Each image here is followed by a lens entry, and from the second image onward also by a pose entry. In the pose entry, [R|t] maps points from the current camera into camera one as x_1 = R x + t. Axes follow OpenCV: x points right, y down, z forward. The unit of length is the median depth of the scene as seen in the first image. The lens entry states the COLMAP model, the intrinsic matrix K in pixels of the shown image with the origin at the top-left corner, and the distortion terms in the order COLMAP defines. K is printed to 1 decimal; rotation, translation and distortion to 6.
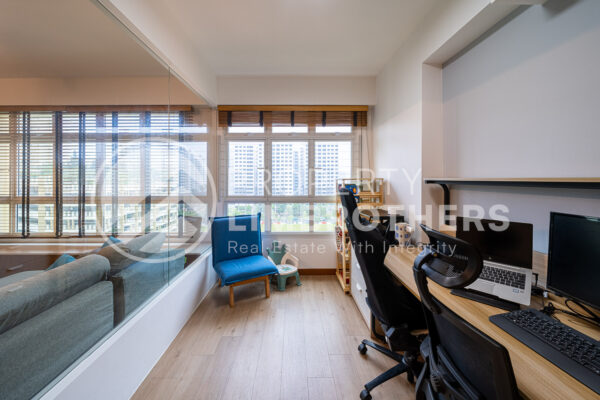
lens RADIAL K [[222.6, 0, 289.0], [0, 222.6, 163.2], [0, 0, 1]] dist [-0.000070, -0.000462]
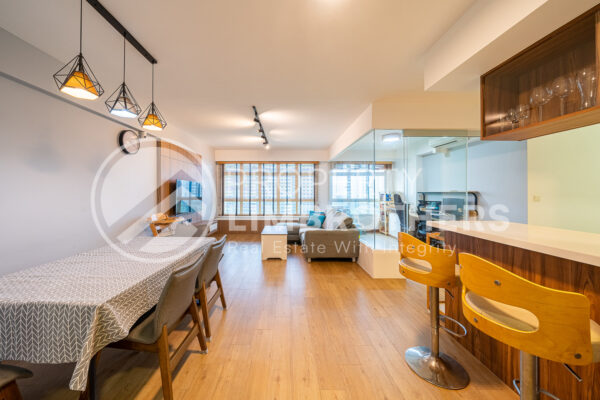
lens RADIAL K [[211.0, 0, 284.3], [0, 211.0, 191.7], [0, 0, 1]] dist [-0.009505, 0.000374]
pose [[0.999788, 0.003680, -0.020268, -0.755598], [-0.003790, 0.999978, -0.005410, 0.084503], [0.020248, 0.005486, 0.999780, -1.276737]]
